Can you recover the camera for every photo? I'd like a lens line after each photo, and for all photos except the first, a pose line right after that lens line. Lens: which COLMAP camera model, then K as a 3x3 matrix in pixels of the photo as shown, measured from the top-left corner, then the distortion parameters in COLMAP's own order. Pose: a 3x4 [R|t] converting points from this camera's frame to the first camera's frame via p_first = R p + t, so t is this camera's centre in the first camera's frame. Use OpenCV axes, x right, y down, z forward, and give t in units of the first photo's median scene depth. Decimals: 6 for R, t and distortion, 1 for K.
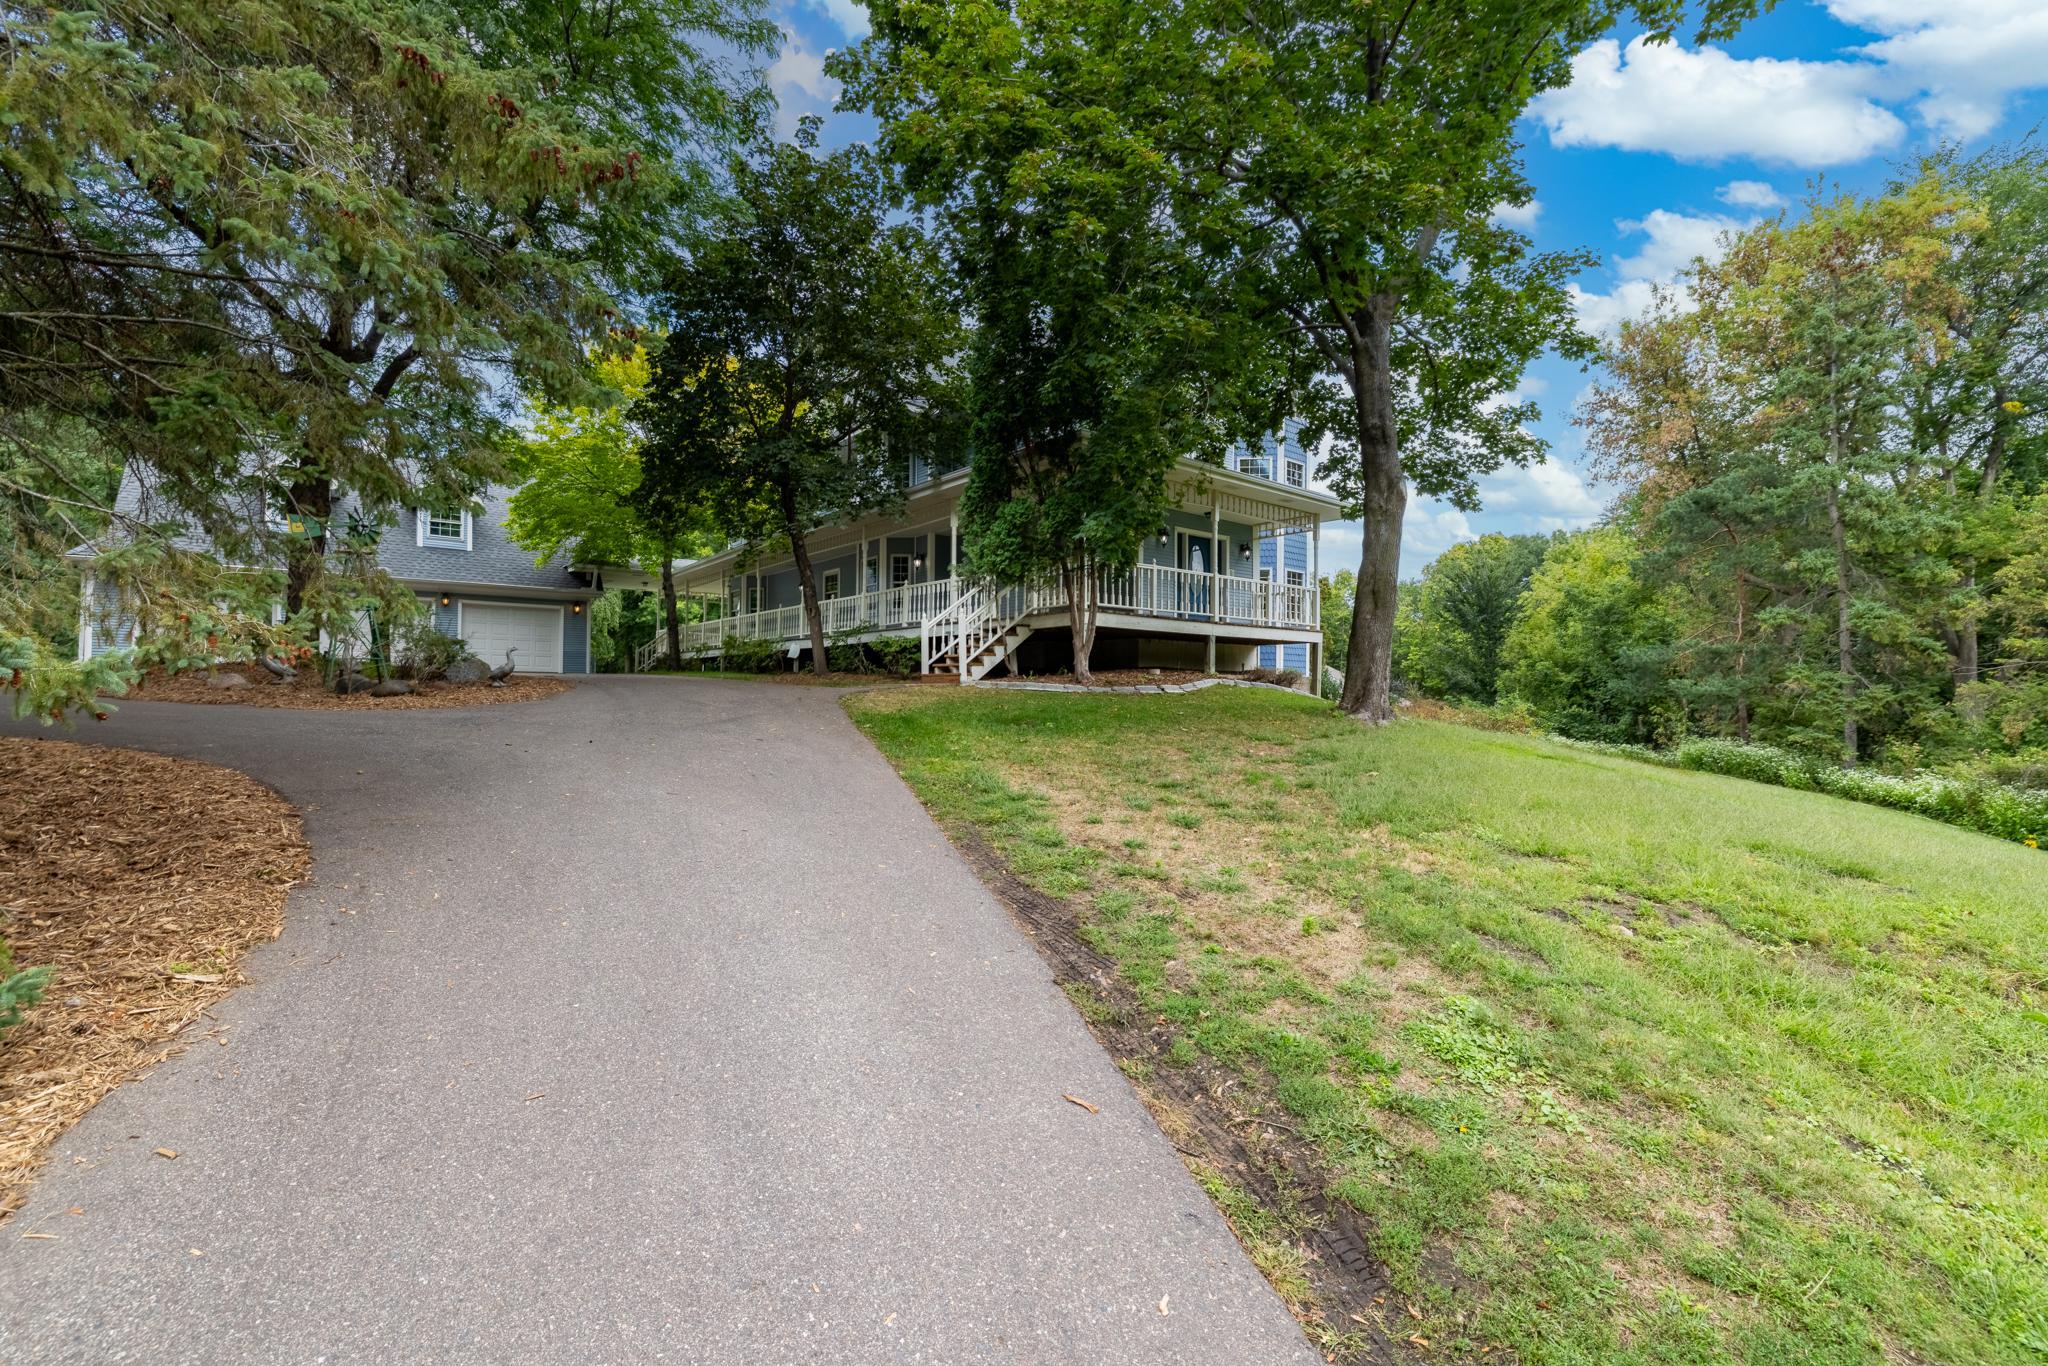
lens RADIAL K [[875.1, 0, 1024.0], [0, 875.1, 683.0], [0, 0, 1]] dist [0.000077, -0.000696]
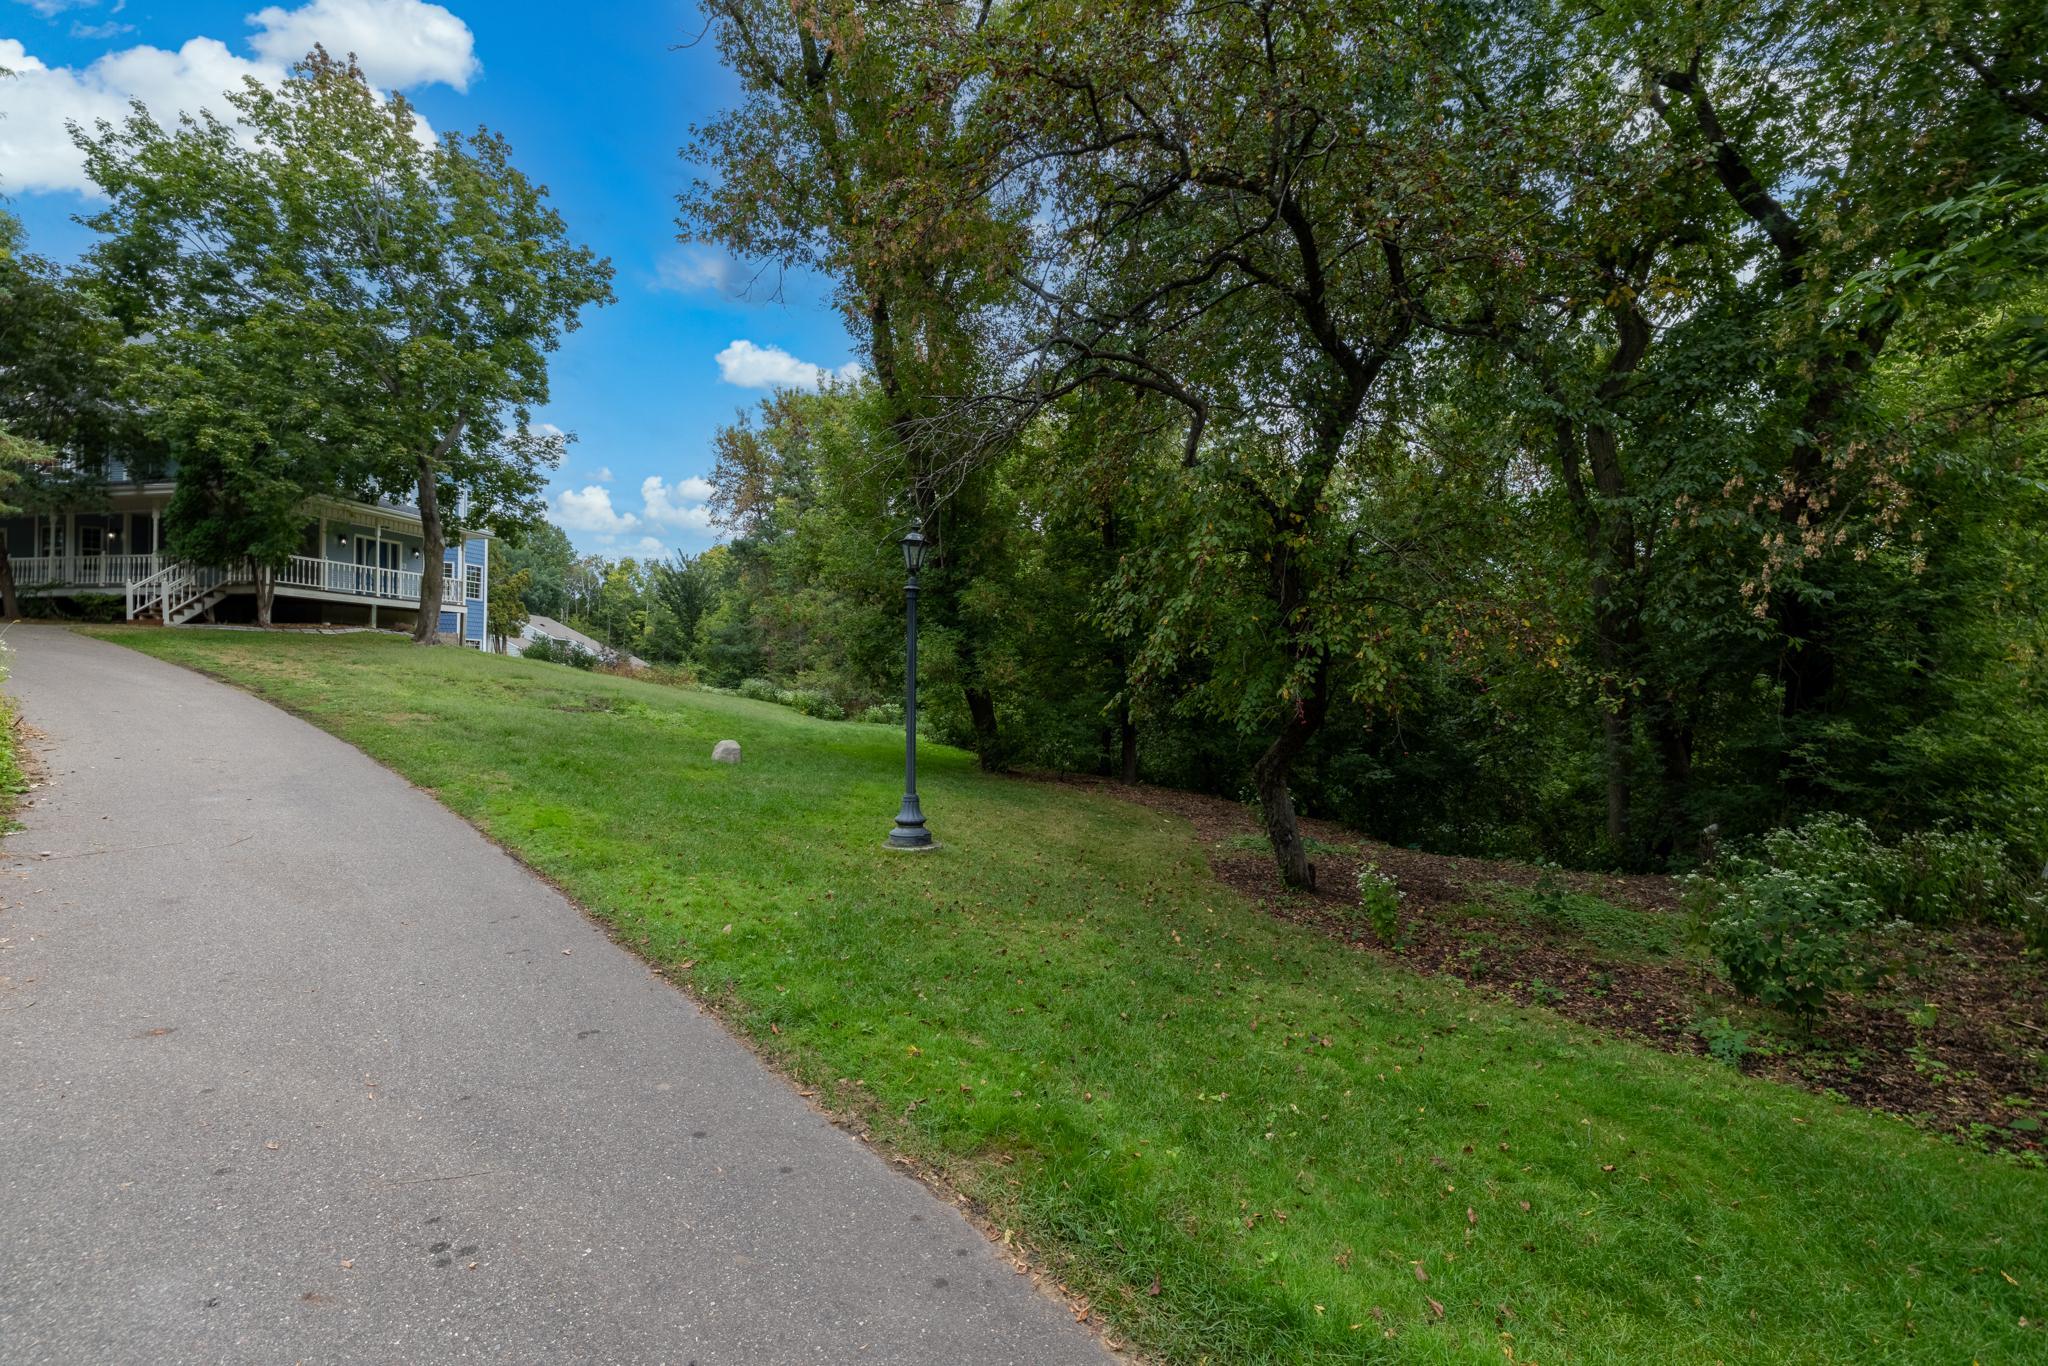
lens RADIAL K [[875.1, 0, 1024.0], [0, 875.1, 683.0], [0, 0, 1]] dist [0.000077, -0.000696]
pose [[0.751872, -0.004178, 0.659296, 0.048759], [-0.007980, 0.999849, 0.015436, 0.061774], [-0.659261, -0.016867, 0.751725, -1.113679]]
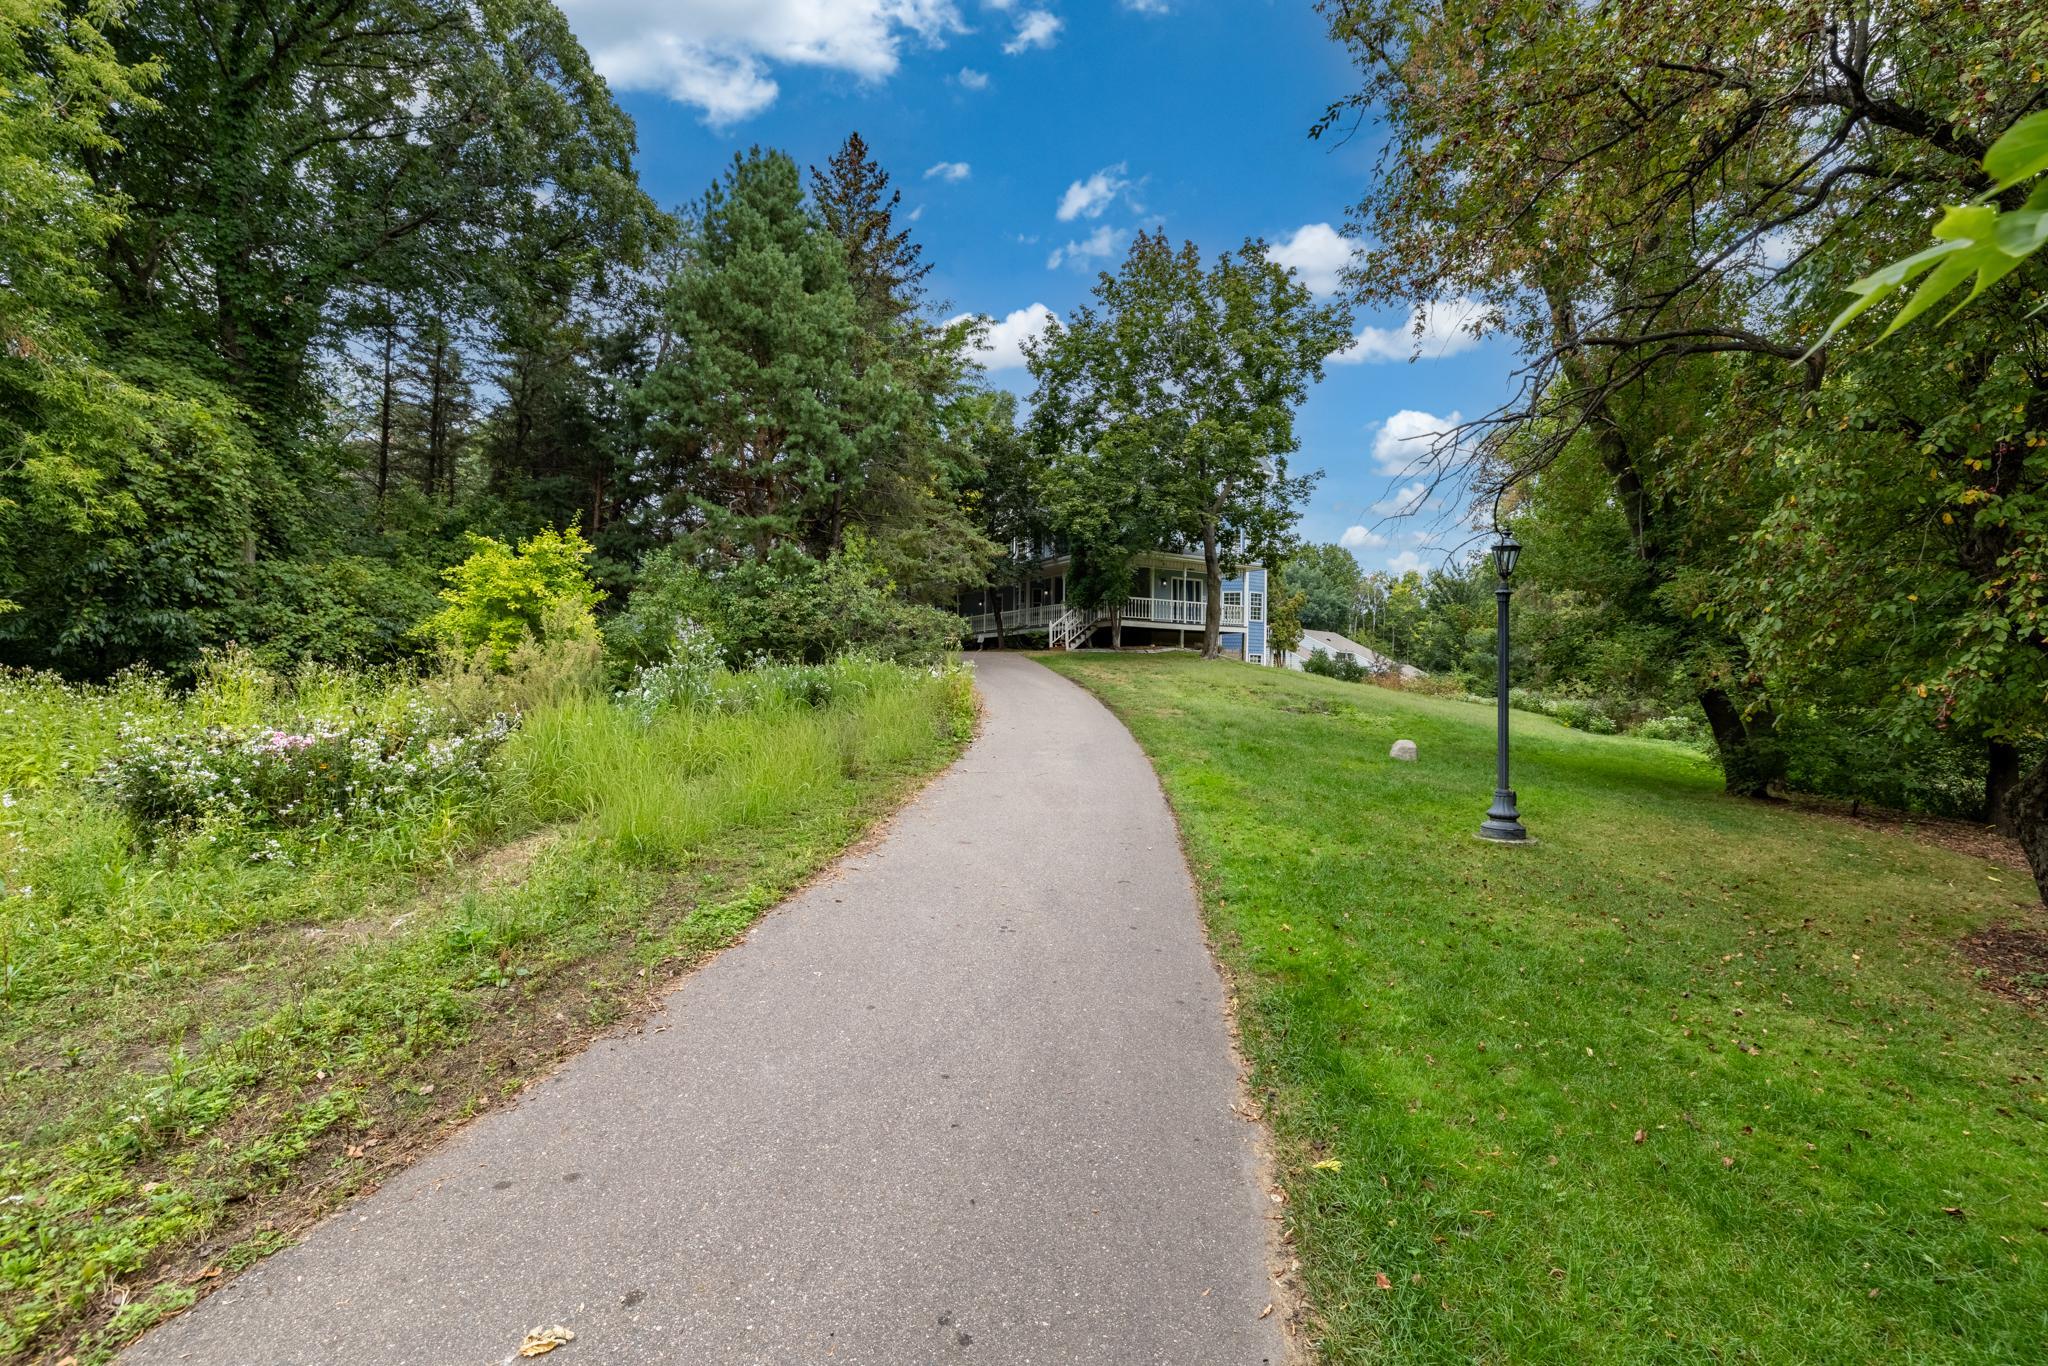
lens RADIAL K [[875.1, 0, 1024.0], [0, 875.1, 683.0], [0, 0, 1]] dist [0.000077, -0.000696]
pose [[0.991081, 0.000522, -0.133258, 0.120088], [0.000290, 0.999982, 0.006076, 0.067597], [0.133259, -0.006060, 0.991063, -1.254547]]
